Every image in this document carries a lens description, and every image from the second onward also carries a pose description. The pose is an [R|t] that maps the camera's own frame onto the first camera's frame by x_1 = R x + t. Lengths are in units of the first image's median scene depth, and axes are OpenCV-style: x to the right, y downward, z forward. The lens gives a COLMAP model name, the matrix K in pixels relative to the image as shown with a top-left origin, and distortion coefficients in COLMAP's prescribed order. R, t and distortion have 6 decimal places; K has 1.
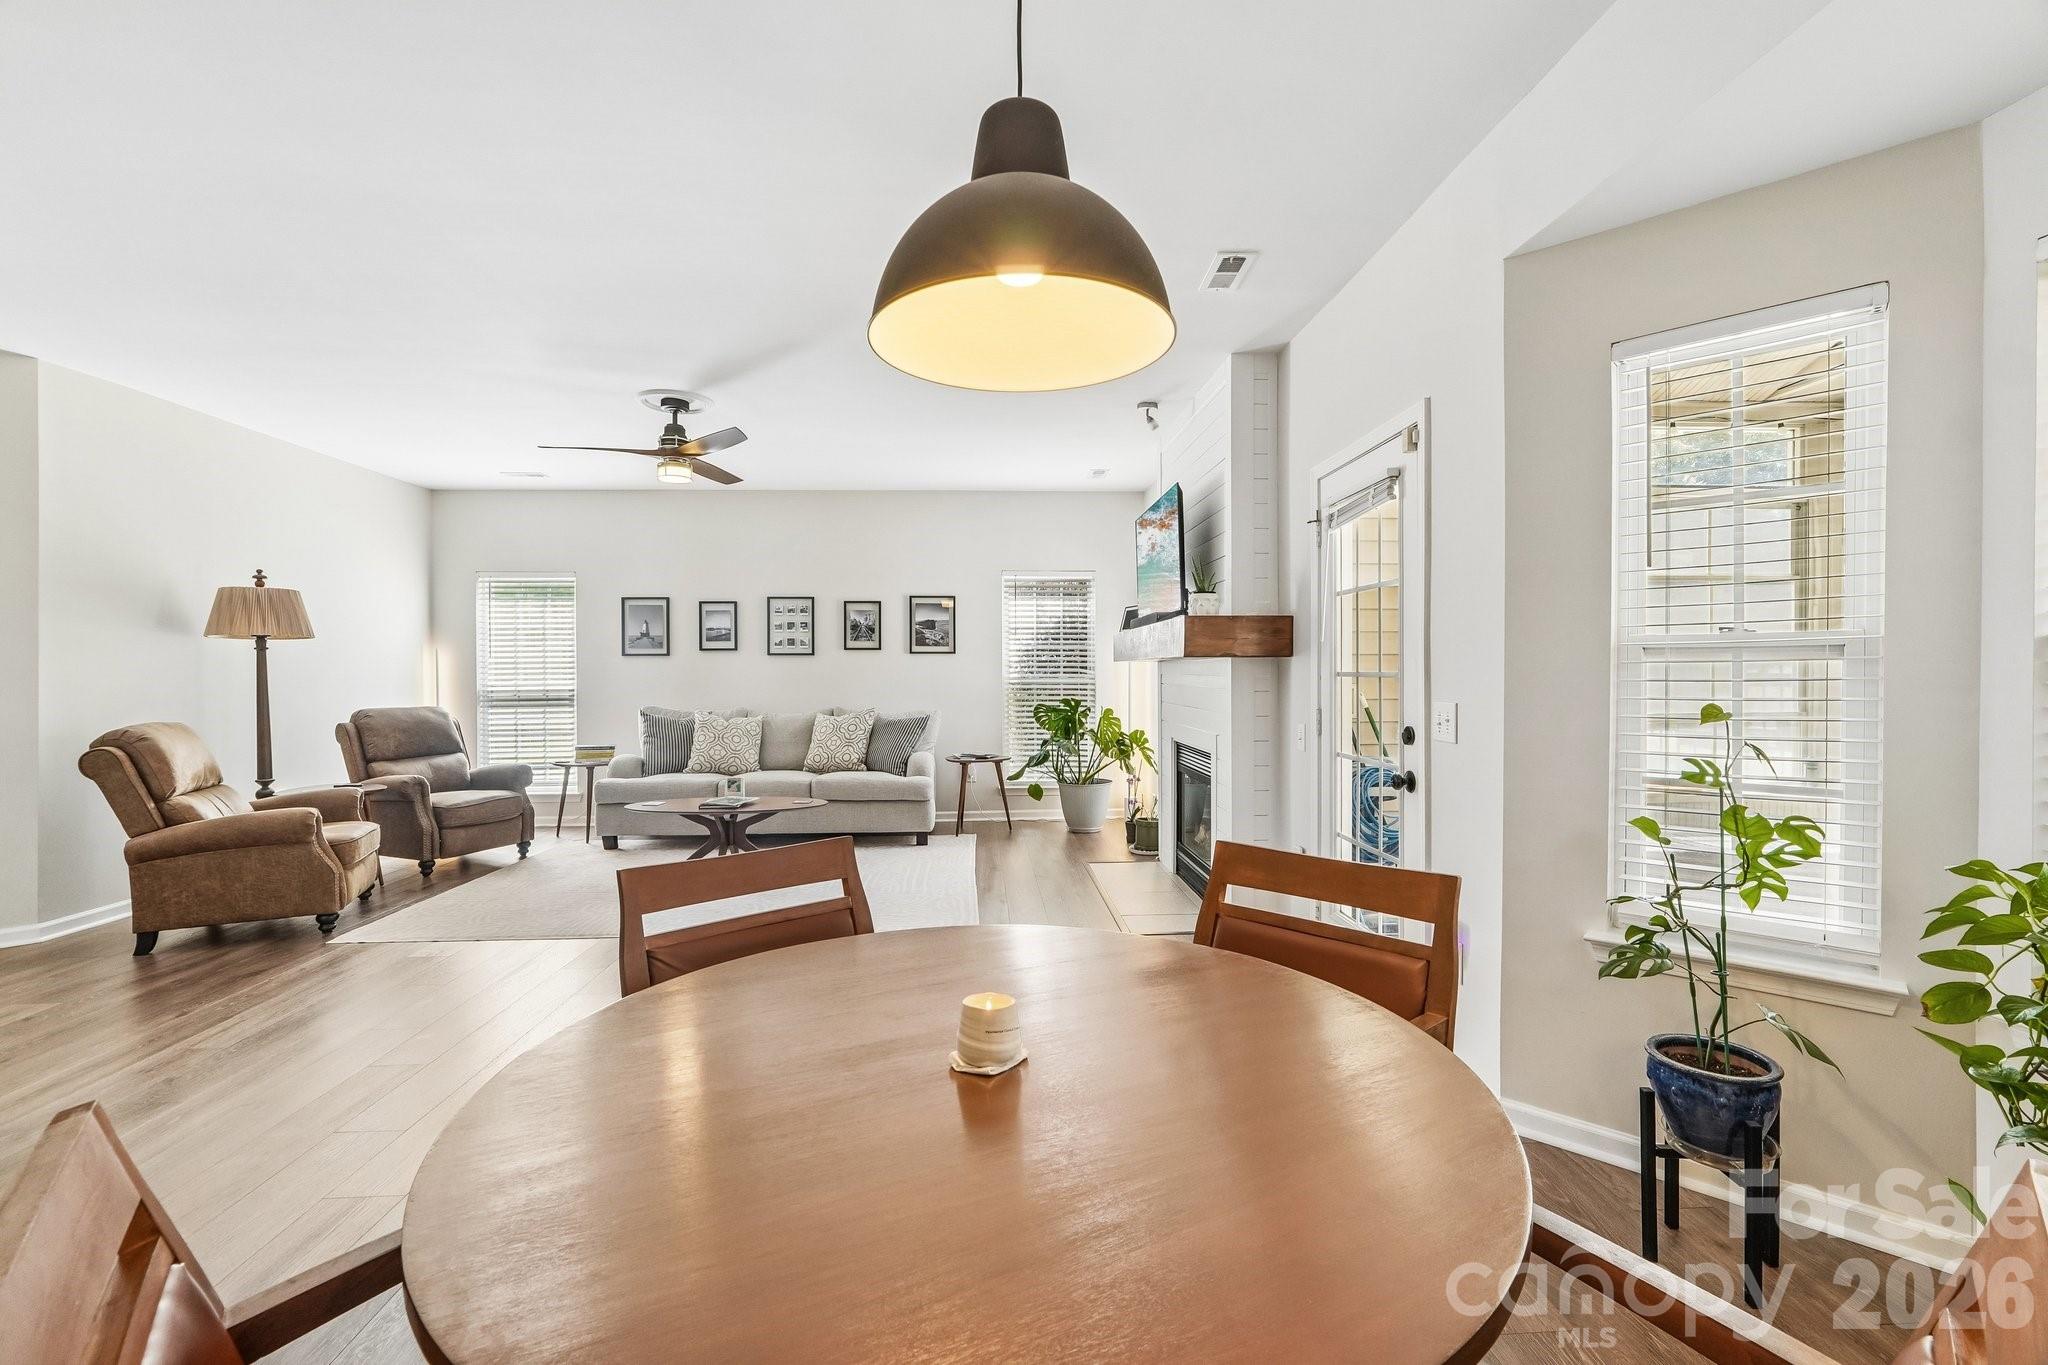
lens RADIAL K [[878.7, 0, 1021.3], [0, 878.7, 674.8], [0, 0, 1]] dist [-0.012812, 0.008943]
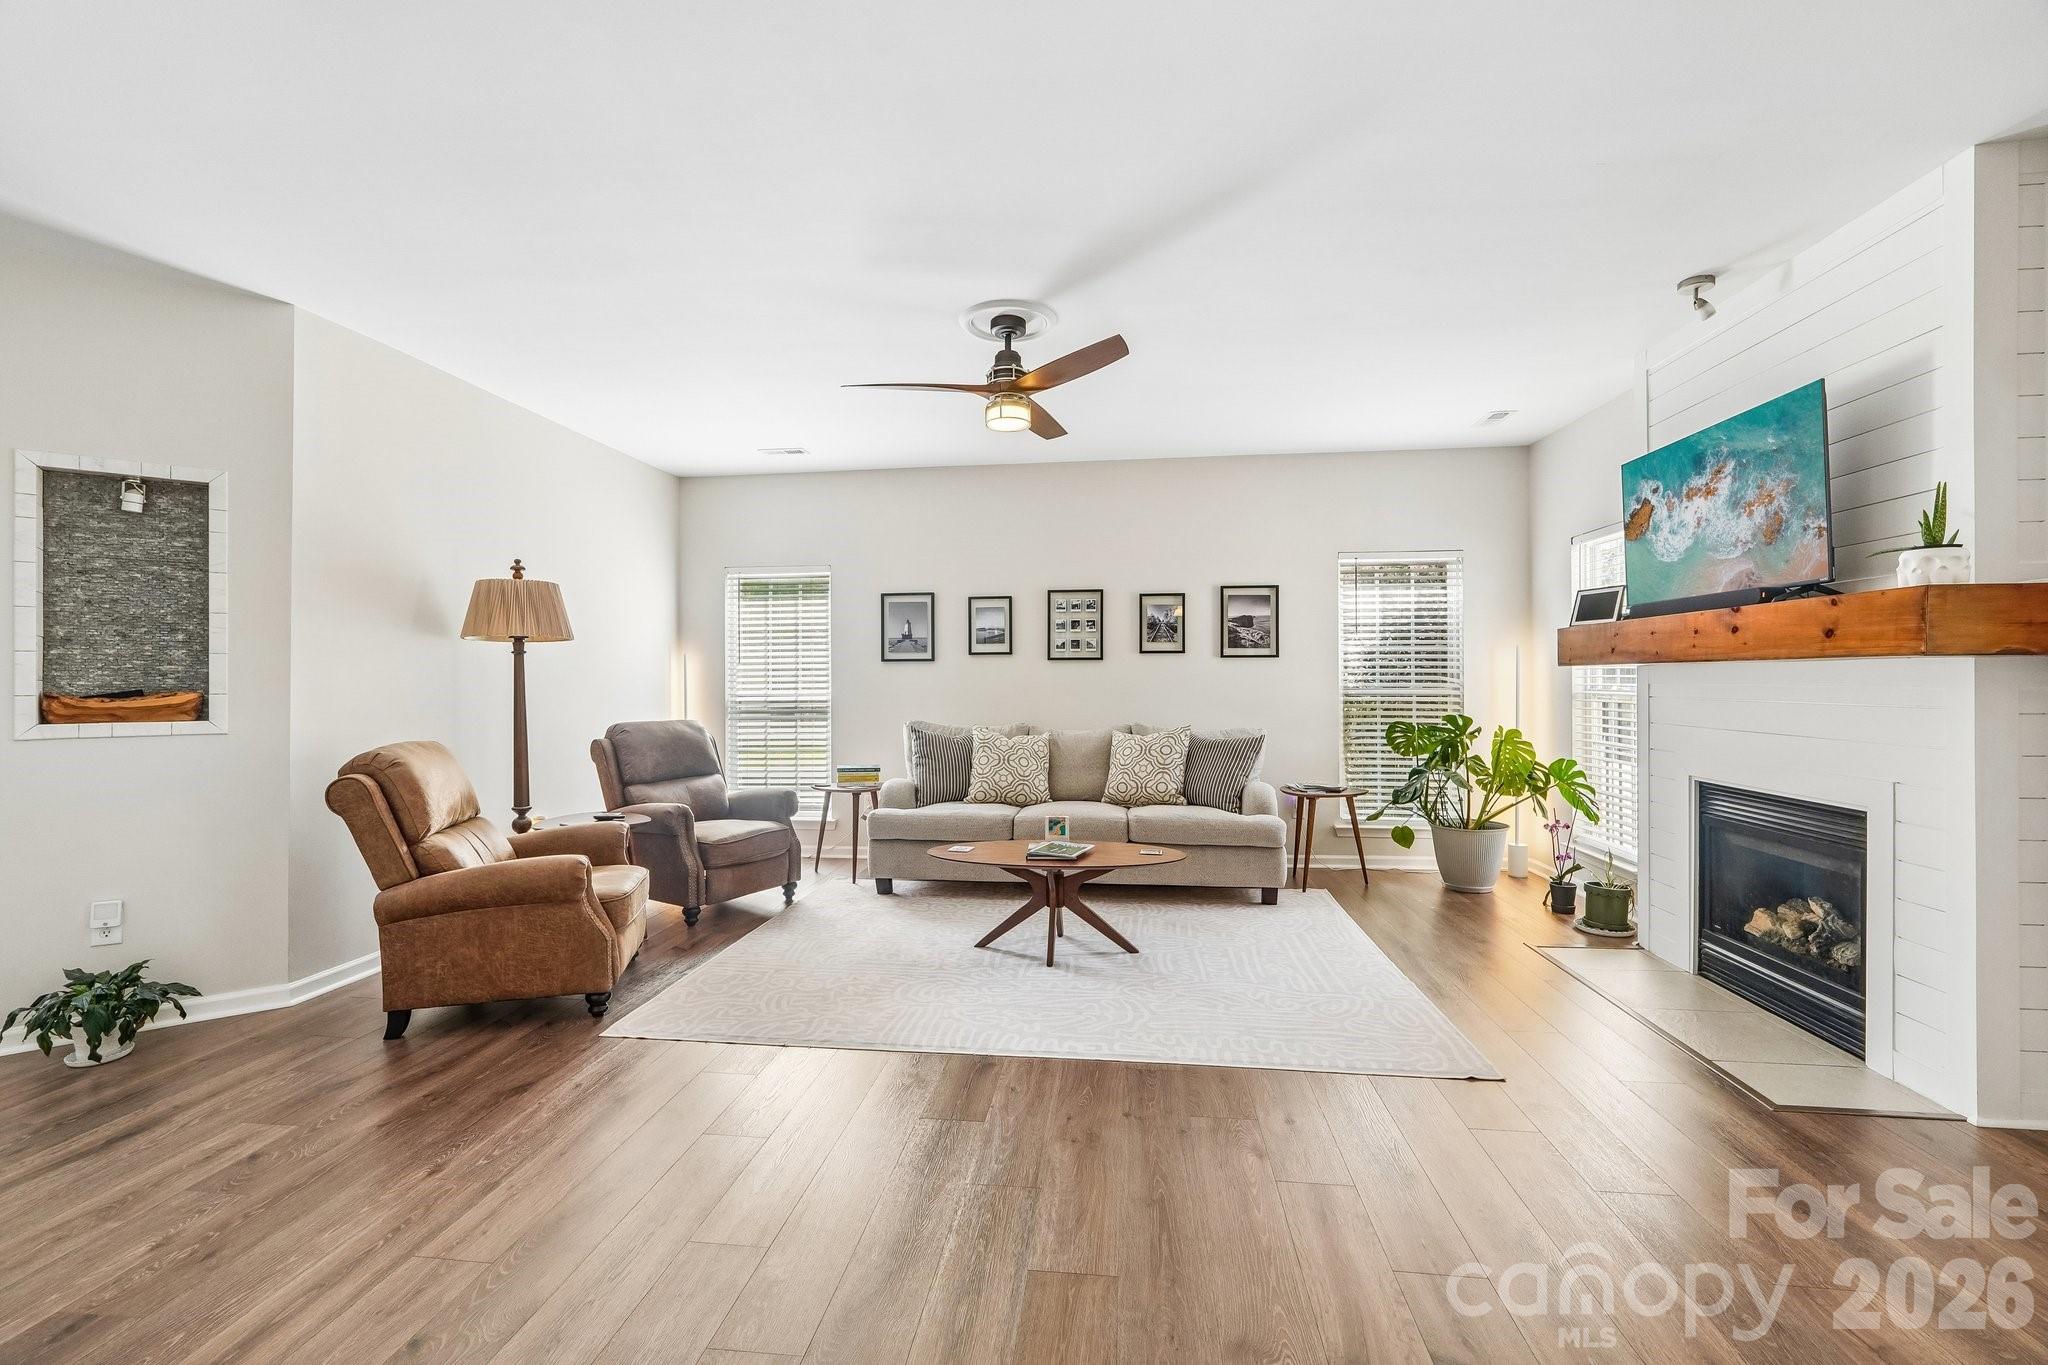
lens RADIAL K [[878.7, 0, 1021.3], [0, 878.7, 674.8], [0, 0, 1]] dist [-0.012812, 0.008943]
pose [[0.984442, -0.000784, -0.175706, -0.188866], [-0.000877, 0.999956, -0.009376, -0.000561], [0.175705, 0.009385, 0.984398, 0.196711]]
